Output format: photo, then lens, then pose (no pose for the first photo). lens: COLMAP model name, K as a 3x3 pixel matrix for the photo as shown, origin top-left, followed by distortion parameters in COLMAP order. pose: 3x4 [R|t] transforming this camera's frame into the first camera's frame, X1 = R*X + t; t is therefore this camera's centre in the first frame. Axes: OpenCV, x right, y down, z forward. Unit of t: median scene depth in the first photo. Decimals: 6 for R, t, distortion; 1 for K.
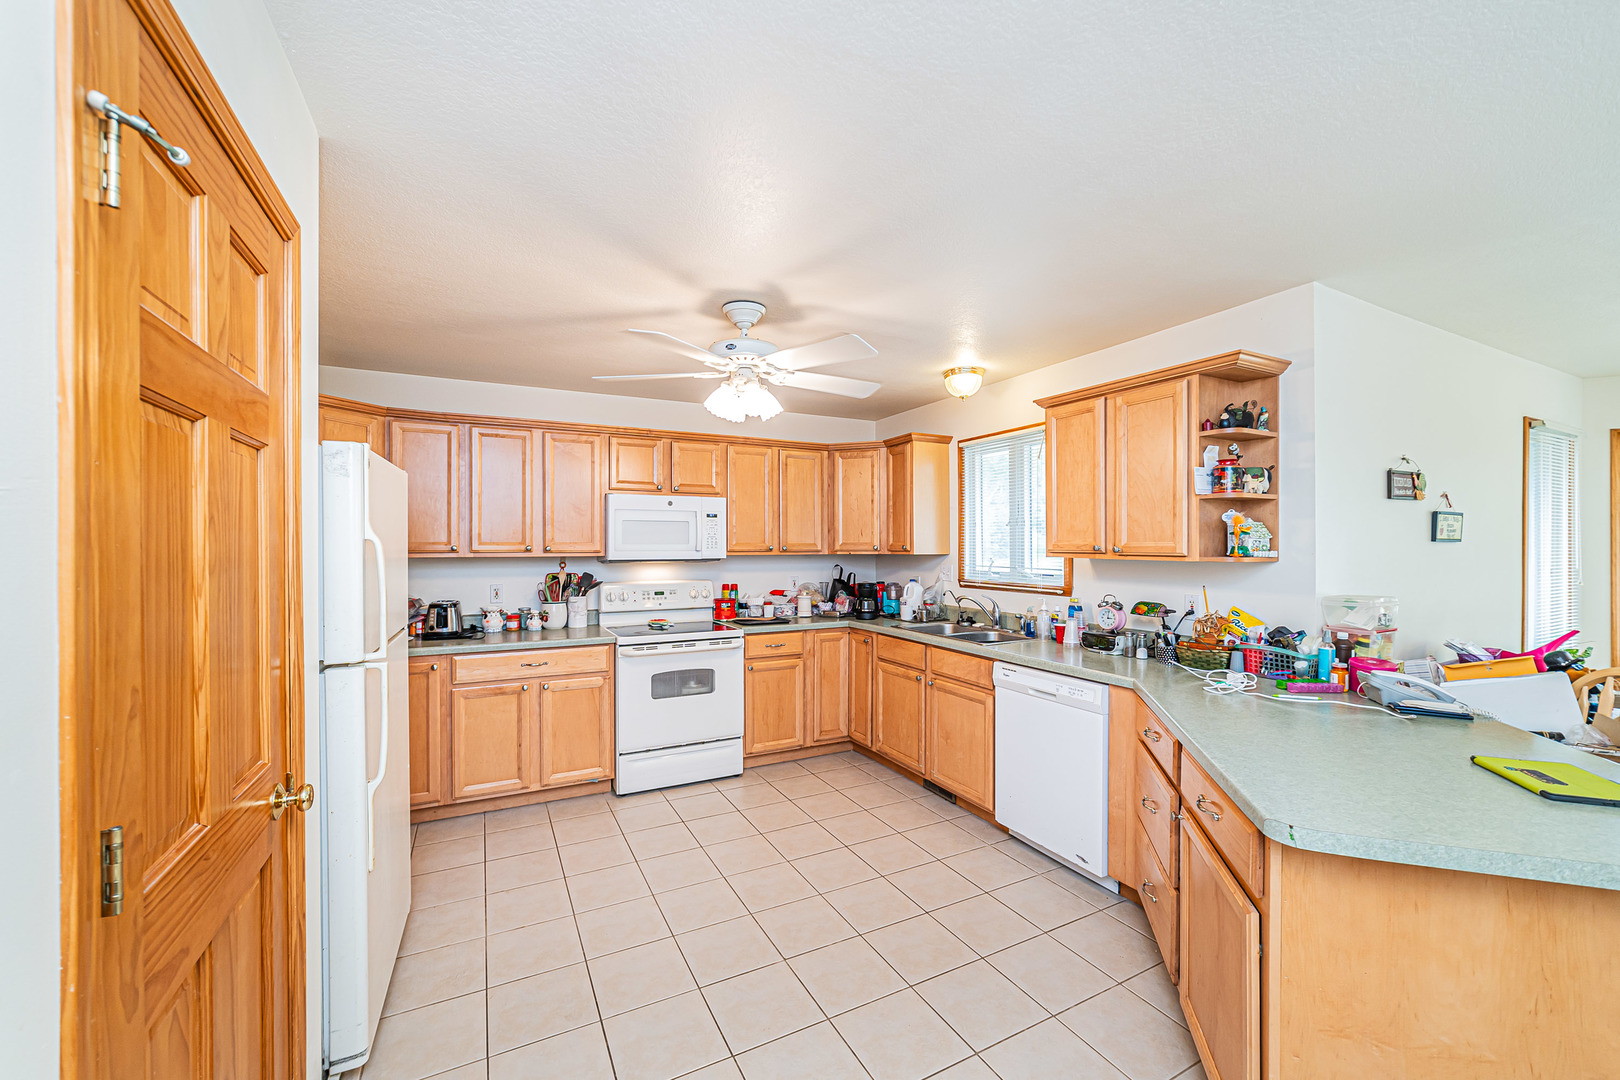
lens RADIAL K [[636.0, 0, 815.4], [0, 636.0, 544.7], [0, 0, 1]] dist [-0.008377, 0.002274]
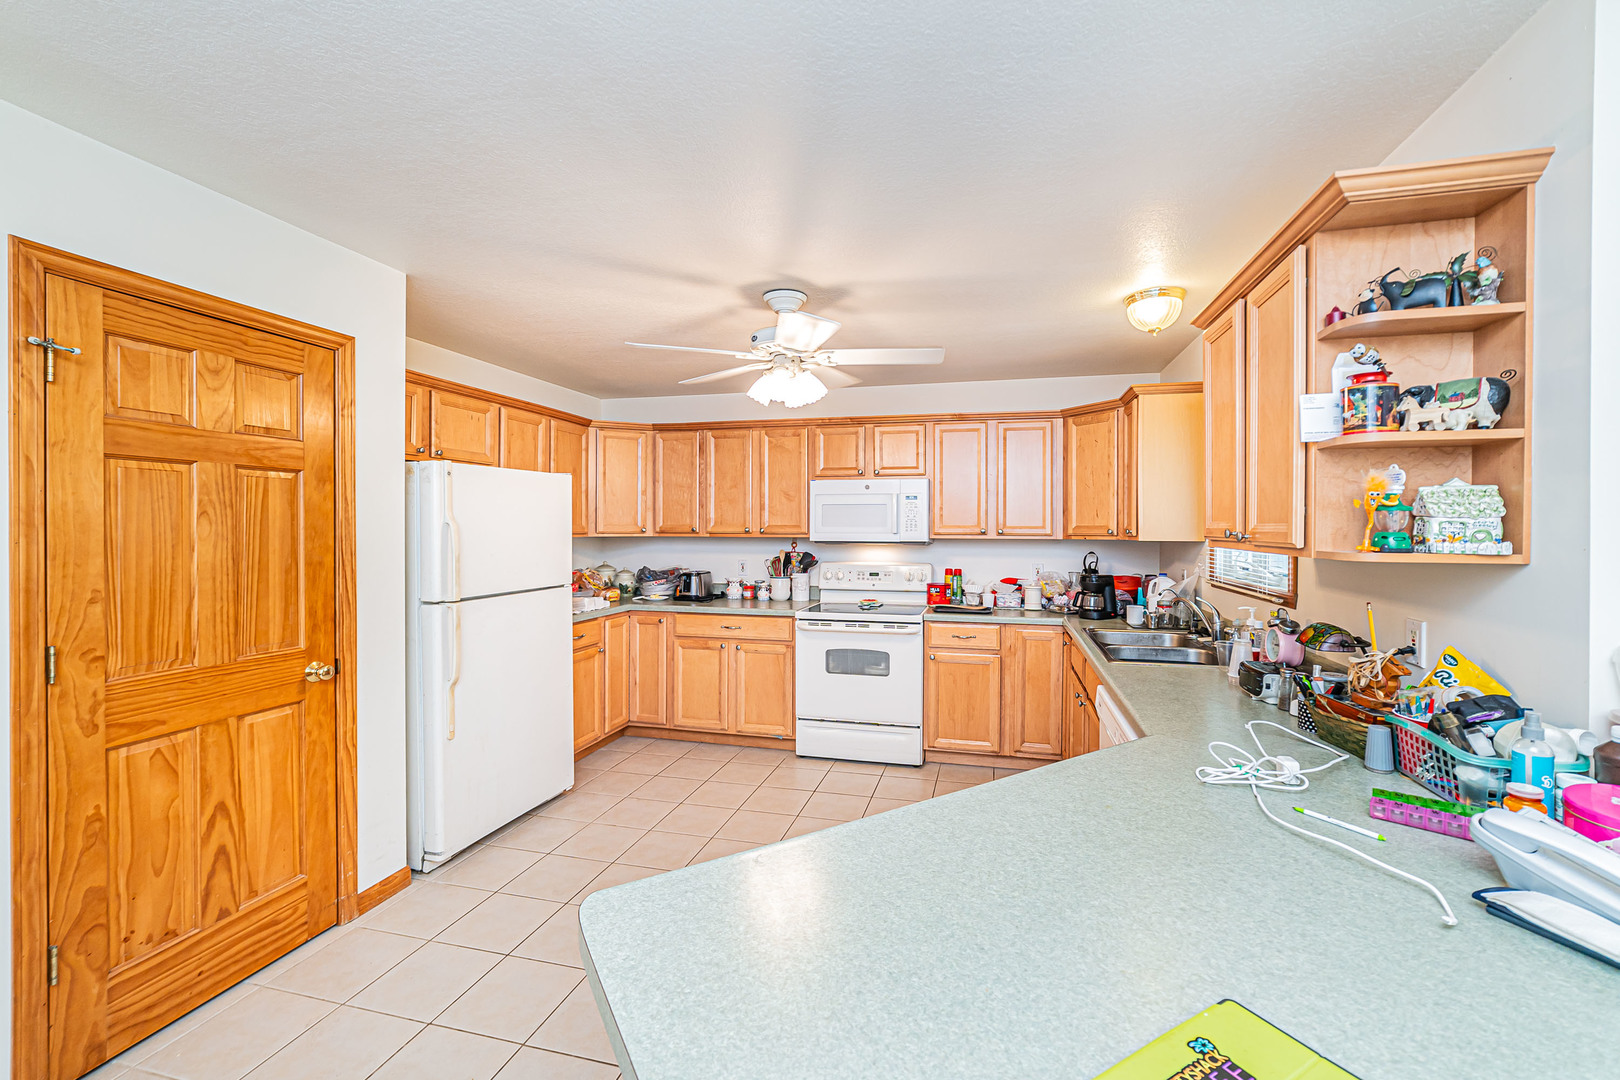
lens RADIAL K [[636.0, 0, 816.3], [0, 636.0, 532.6], [0, 0, 1]] dist [-0.008377, 0.002274]
pose [[0.767804, 0.008705, -0.640626, 0.385634], [-0.004100, 0.999954, 0.008673, 0.000161], [0.640672, -0.004032, 0.767804, 0.166446]]
